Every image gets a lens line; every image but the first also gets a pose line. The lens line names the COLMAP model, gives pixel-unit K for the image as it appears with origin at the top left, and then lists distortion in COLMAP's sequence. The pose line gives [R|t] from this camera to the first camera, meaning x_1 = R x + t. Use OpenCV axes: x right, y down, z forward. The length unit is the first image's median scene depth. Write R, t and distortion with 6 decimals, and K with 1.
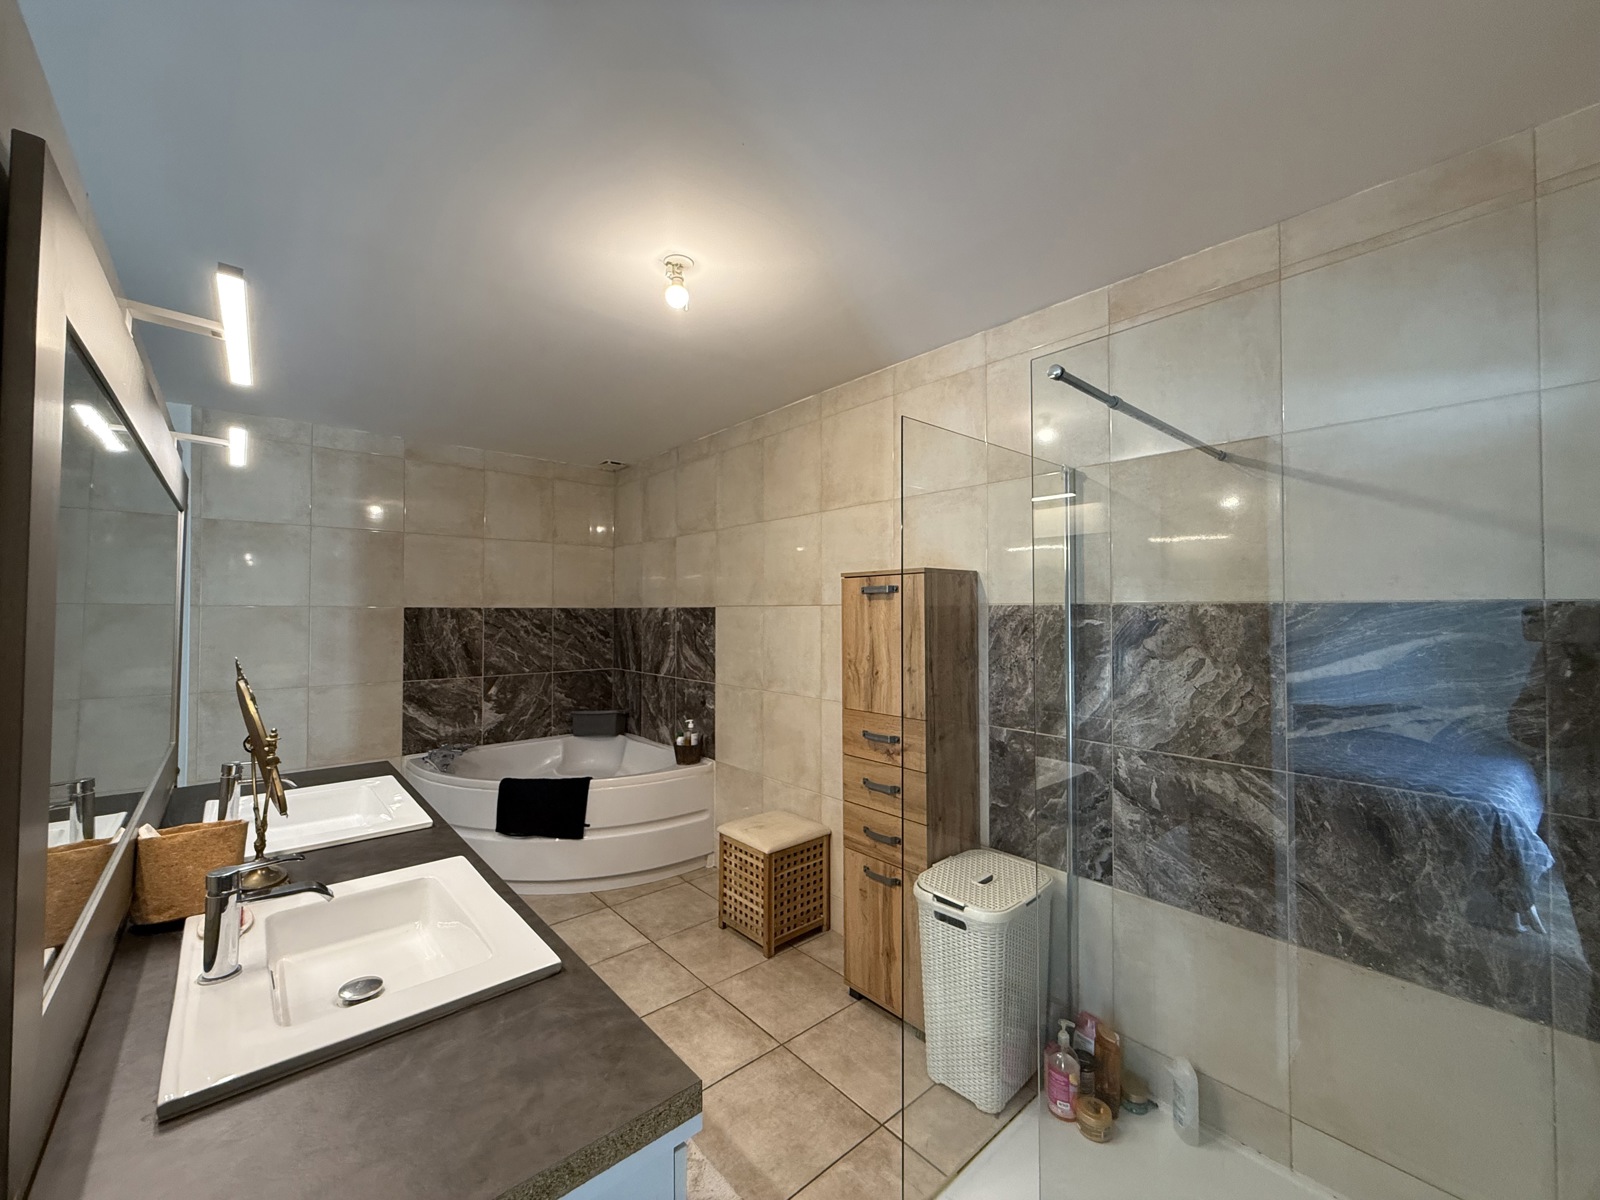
lens RADIAL K [[636.2, 0, 793.5], [0, 636.2, 601.6], [0, 0, 1]] dist [-0.002034, 0.000532]
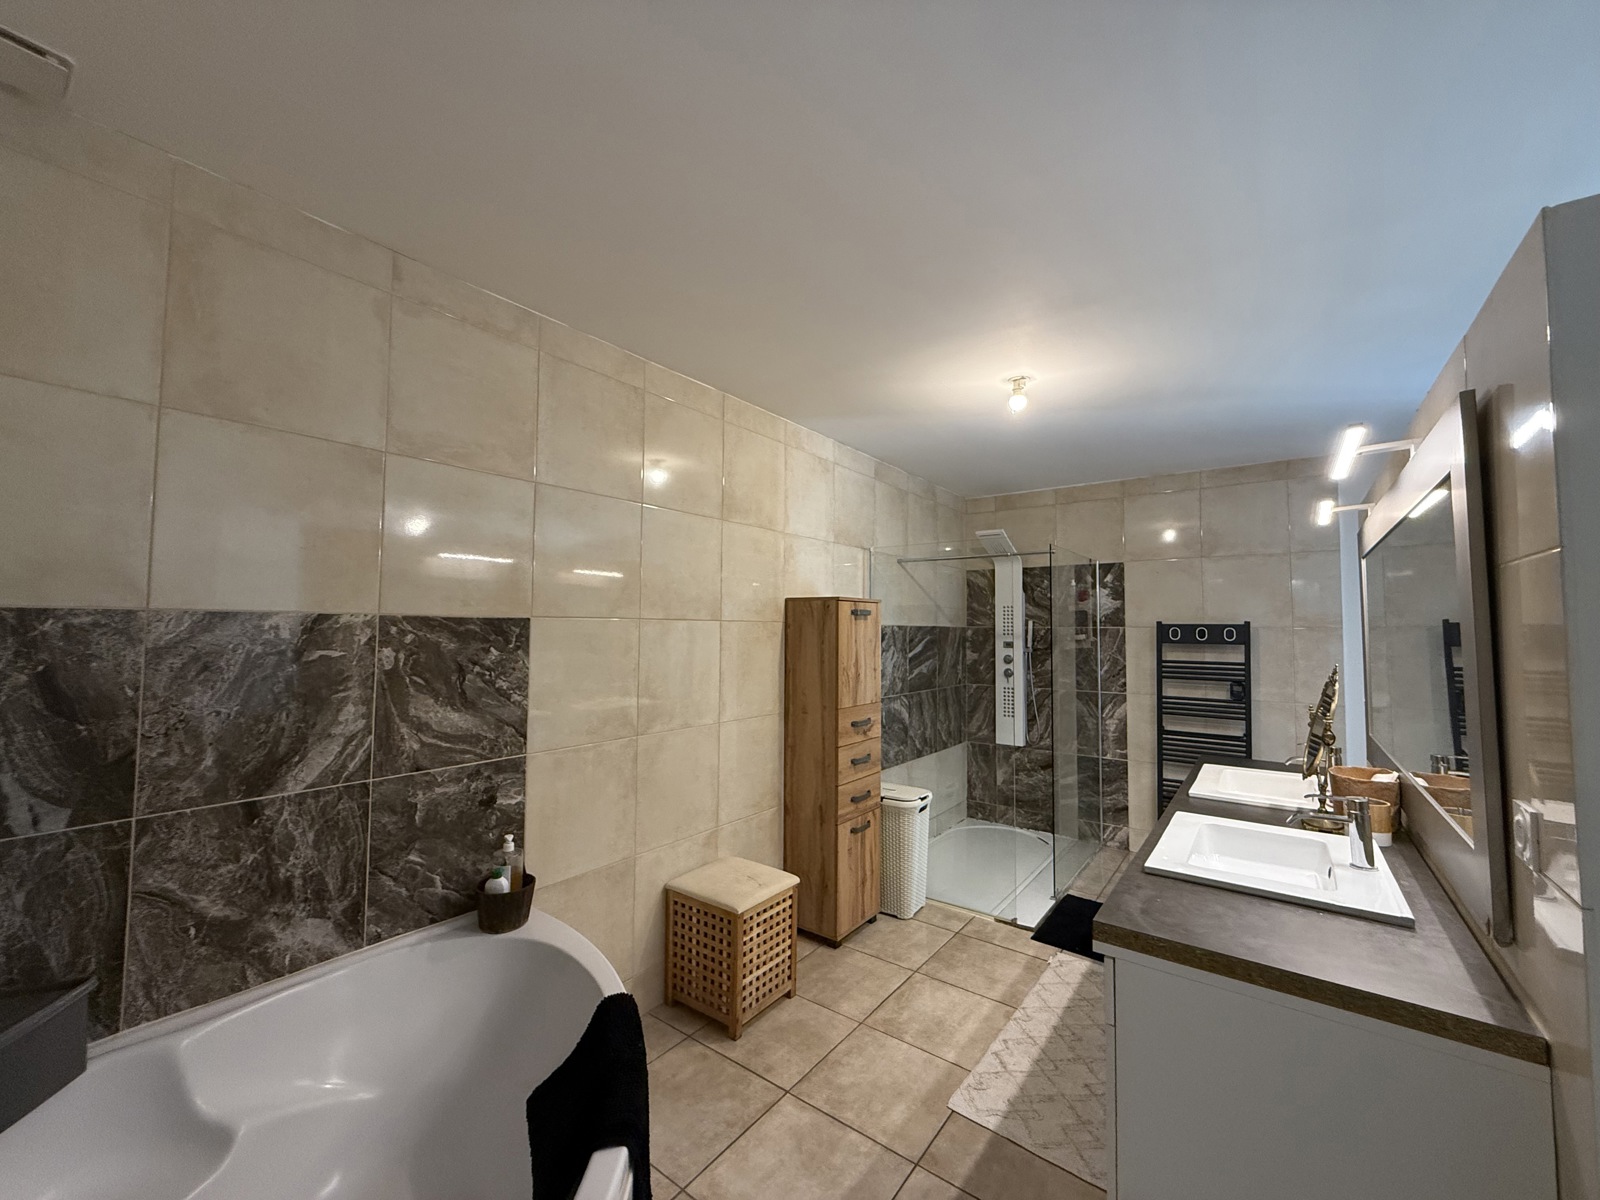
lens RADIAL K [[636.2, 0, 793.5], [0, 636.2, 601.6], [0, 0, 1]] dist [-0.002034, 0.000532]
pose [[-0.201707, 0.038161, 0.978702, -0.921264], [-0.024272, 0.998739, -0.043945, 0.016985], [-0.979145, -0.032619, -0.200527, 1.130271]]
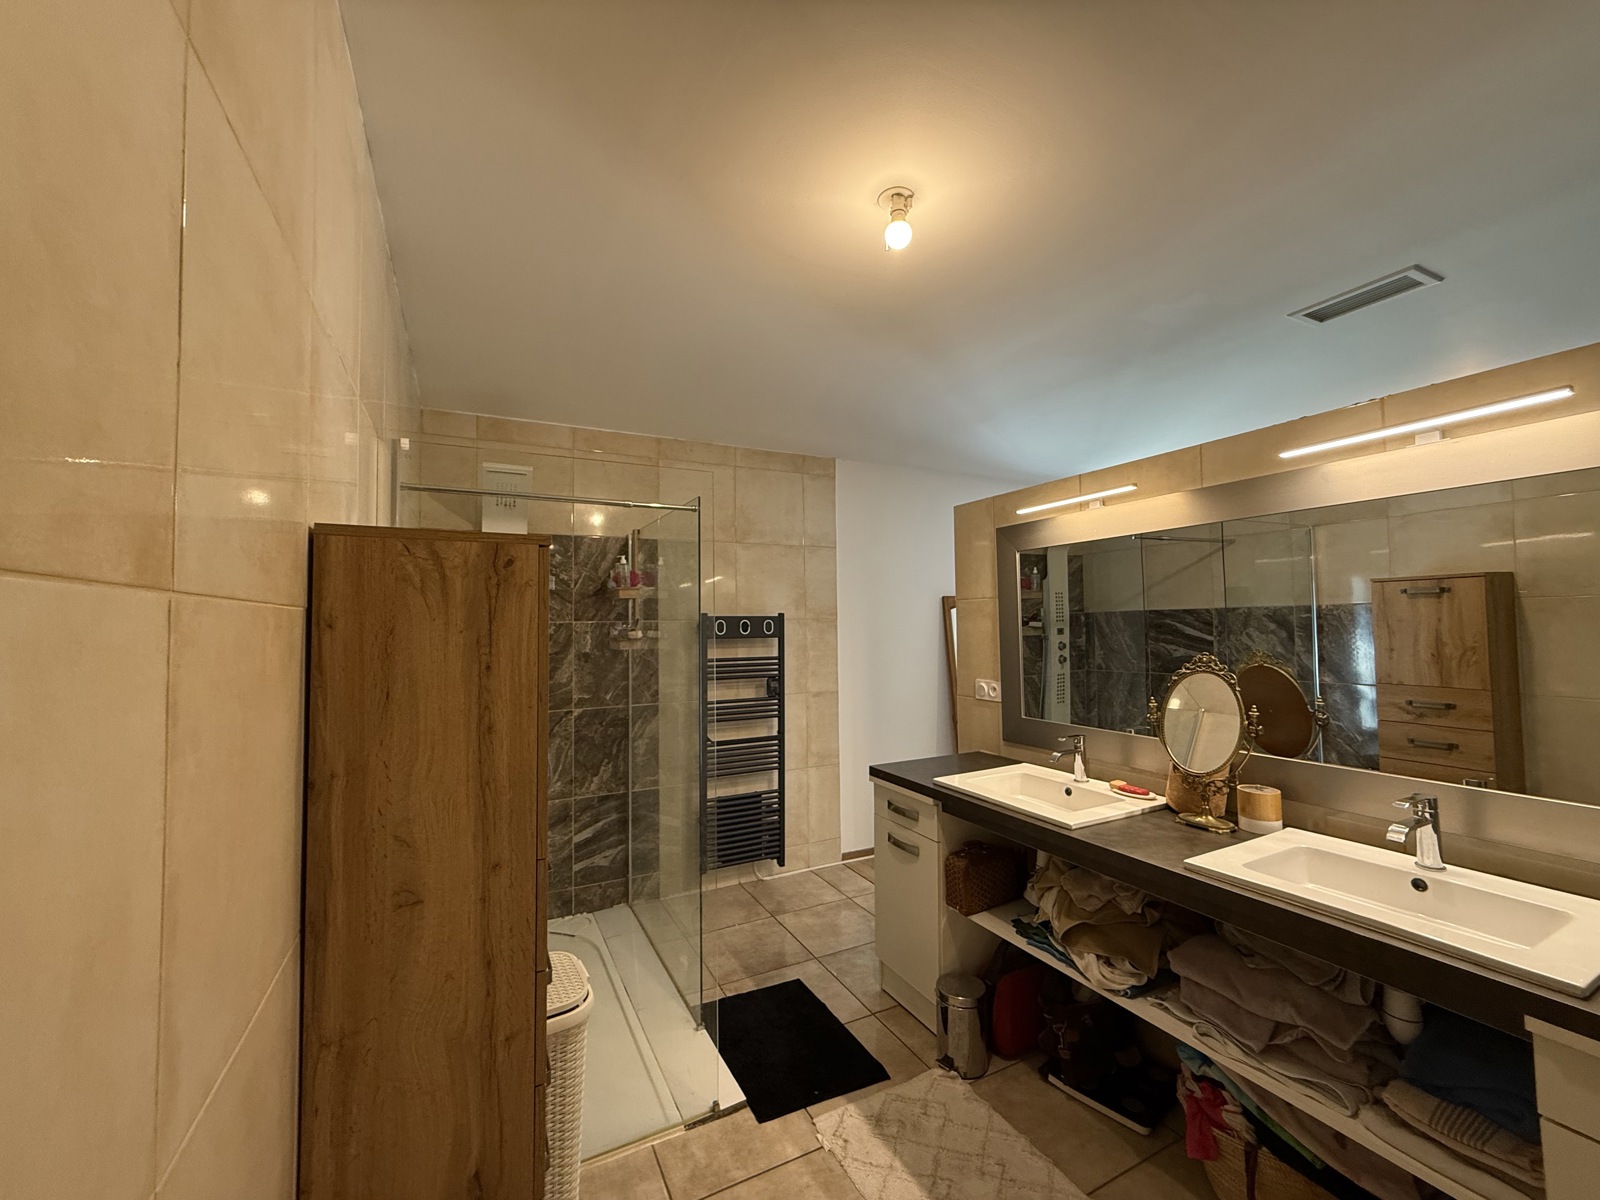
lens RADIAL K [[636.2, 0, 793.5], [0, 636.2, 601.6], [0, 0, 1]] dist [-0.002034, 0.000532]
pose [[-0.970293, 0.017400, 0.241305, -0.154214], [0.005652, 0.998768, -0.049291, 0.016791], [-0.241865, -0.046463, -0.969197, 1.164439]]
